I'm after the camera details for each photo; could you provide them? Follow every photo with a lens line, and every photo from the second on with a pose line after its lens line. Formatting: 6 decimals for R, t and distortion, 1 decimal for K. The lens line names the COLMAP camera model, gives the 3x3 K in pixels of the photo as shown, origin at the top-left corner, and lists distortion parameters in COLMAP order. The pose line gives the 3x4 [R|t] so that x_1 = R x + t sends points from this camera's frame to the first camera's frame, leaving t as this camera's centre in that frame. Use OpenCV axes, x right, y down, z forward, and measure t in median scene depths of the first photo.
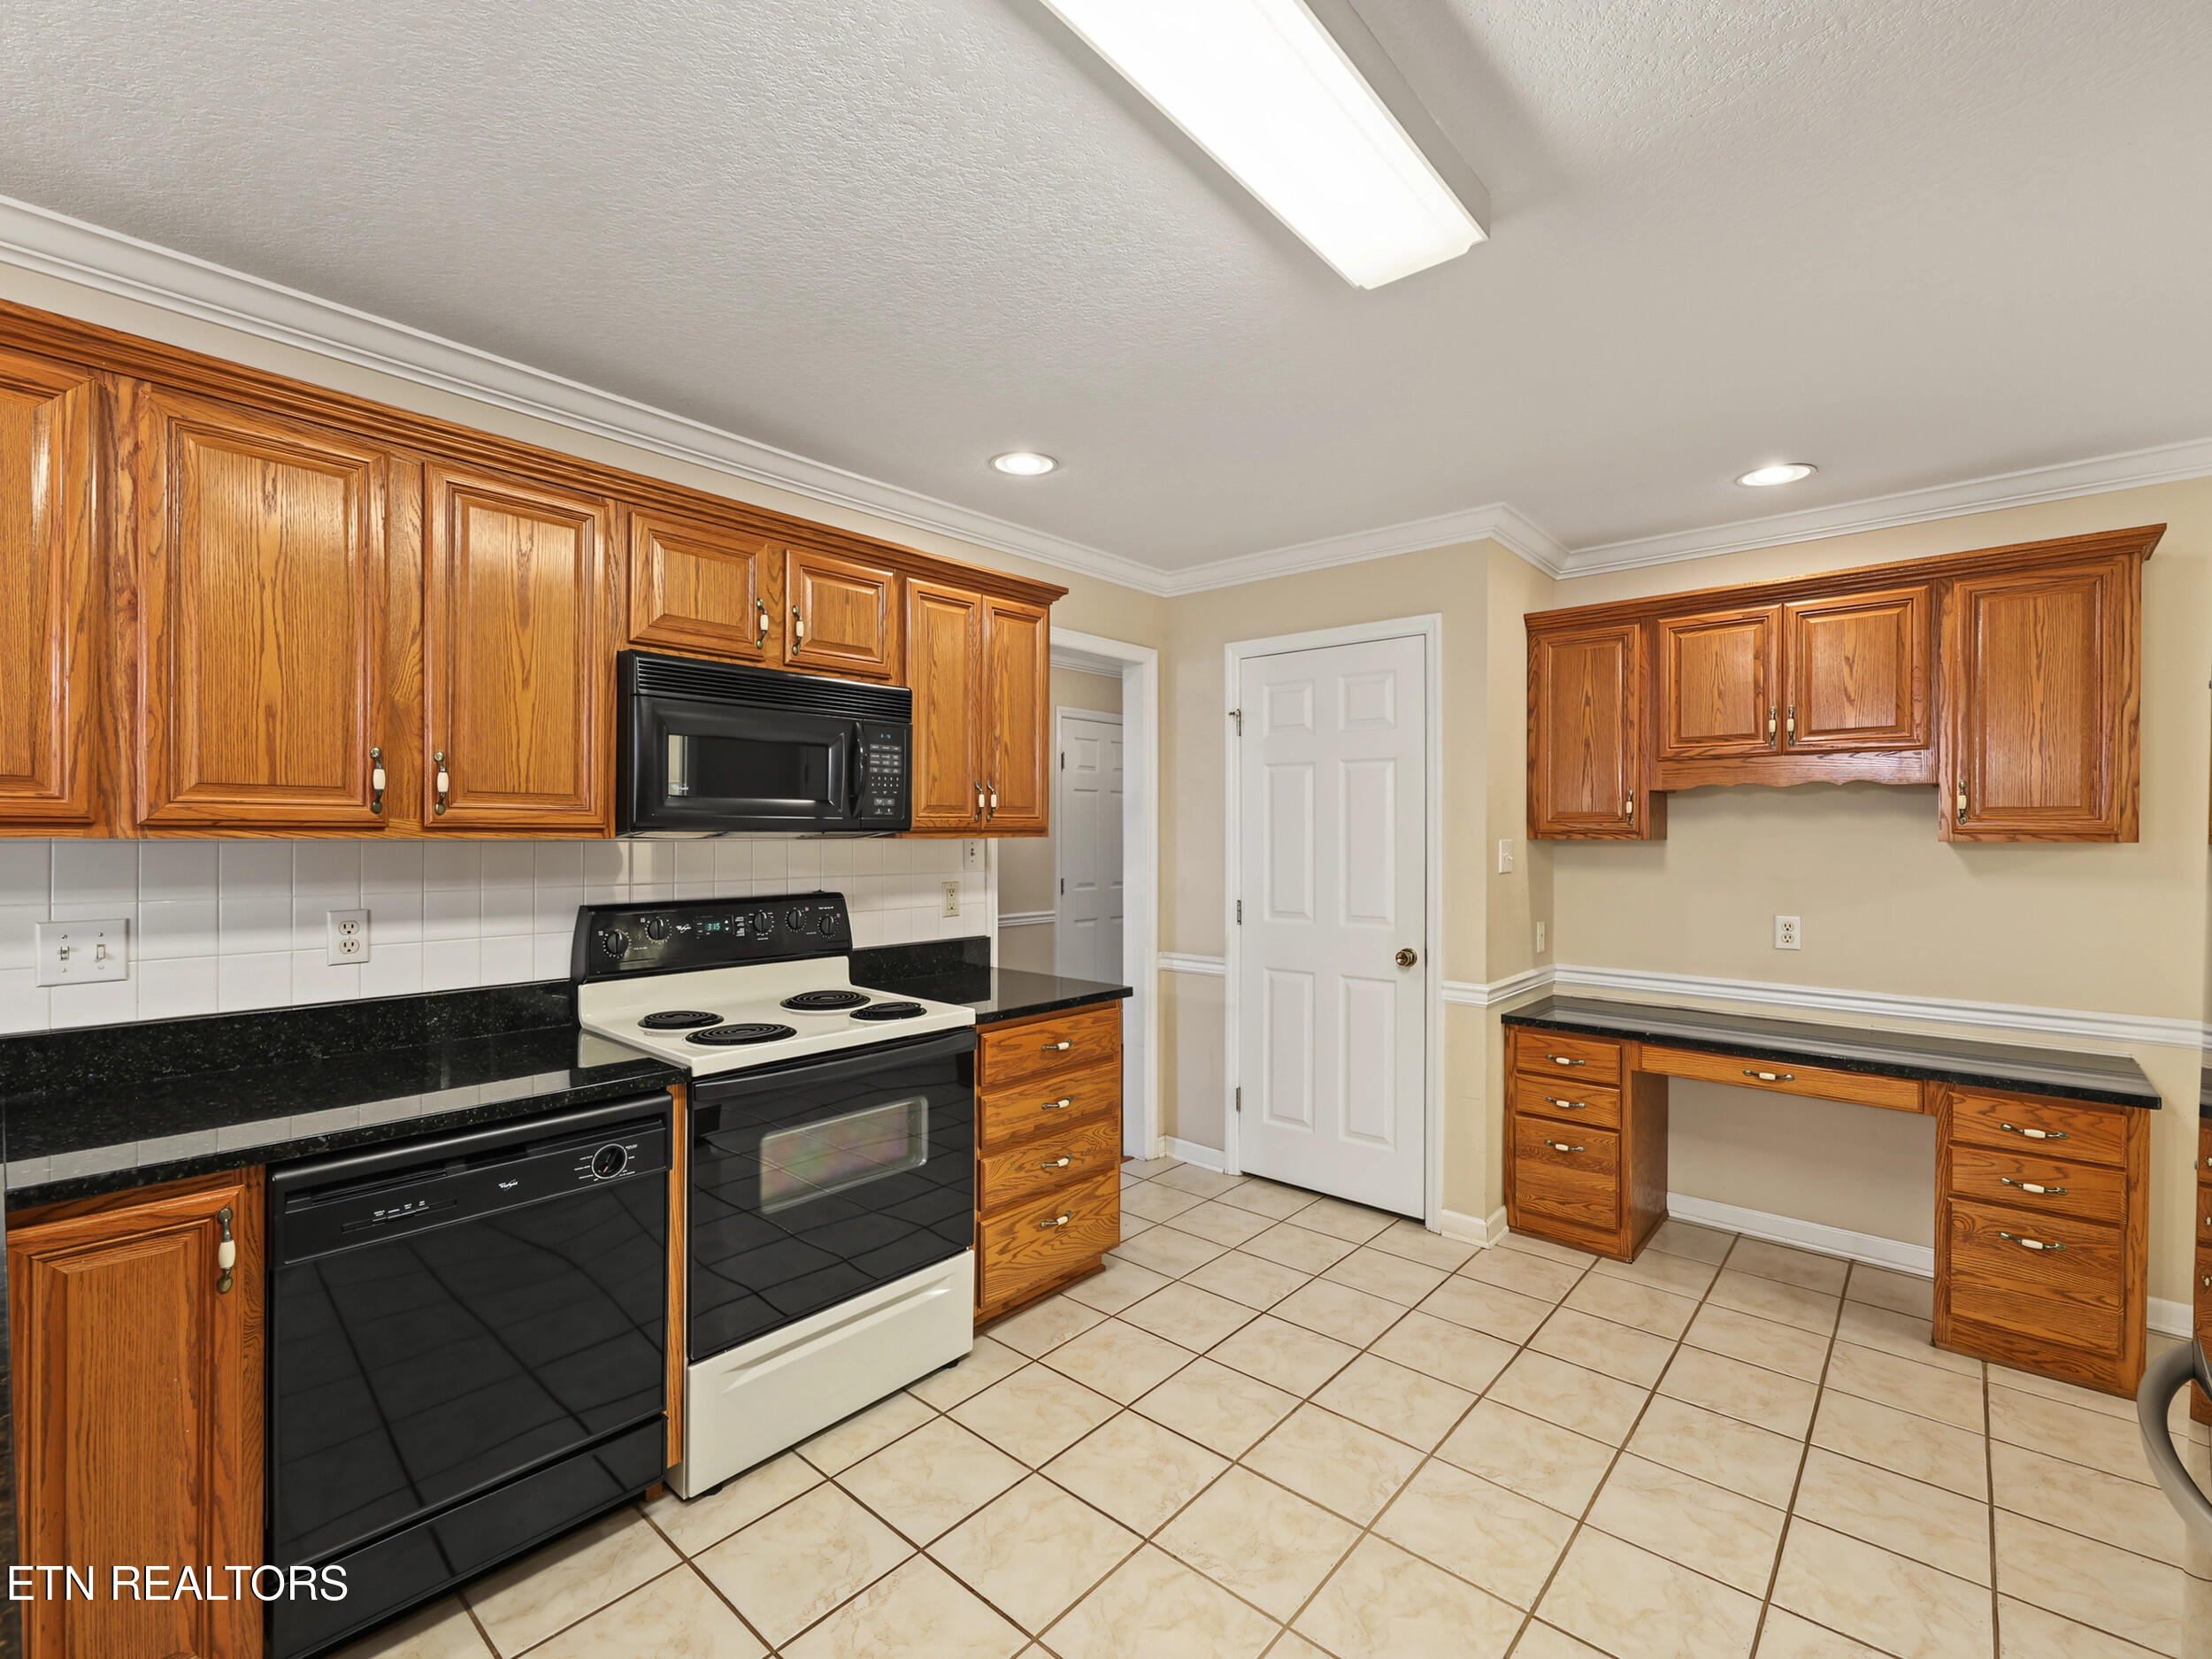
lens RADIAL K [[952.5, 0, 1115.6], [0, 952.5, 829.2], [0, 0, 1]] dist [0.003934, 0.000870]
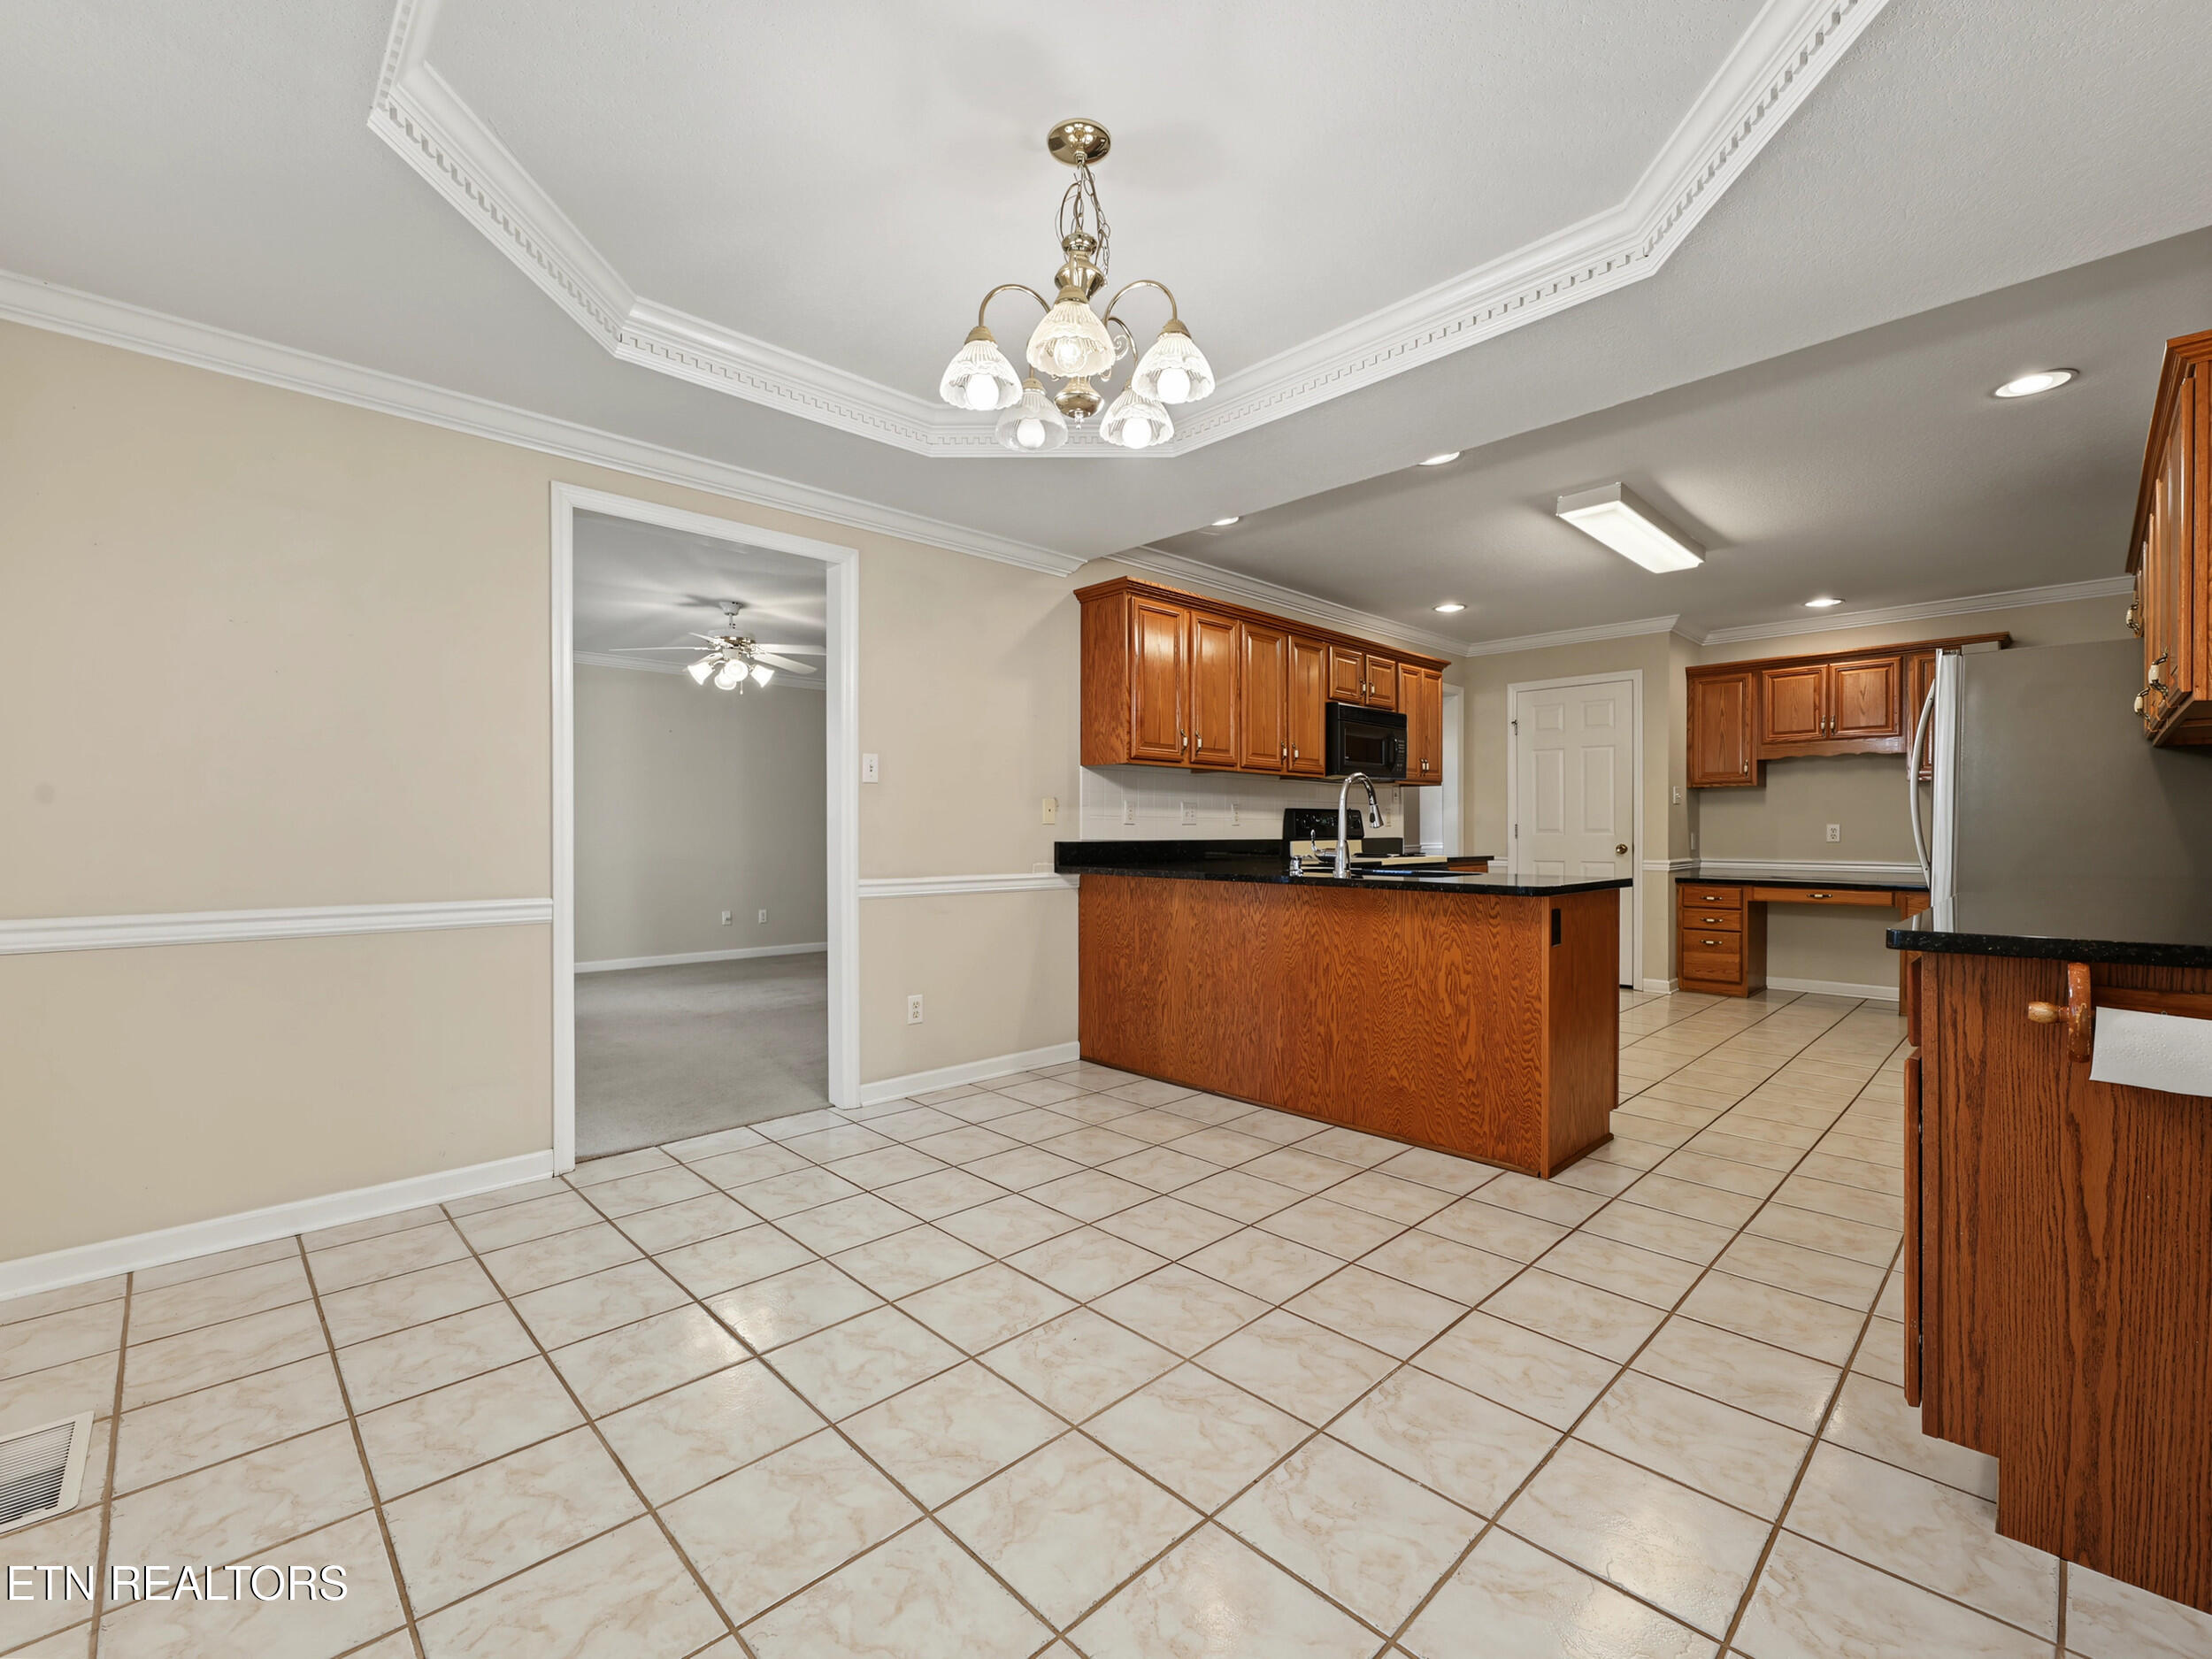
lens RADIAL K [[952.5, 0, 1098.0], [0, 952.5, 839.8], [0, 0, 1]] dist [0.003934, 0.000870]
pose [[0.996547, -0.003413, -0.082964, -0.621067], [0.003945, 0.999973, 0.006251, 0.106182], [0.082940, -0.006556, 0.996533, -1.055778]]
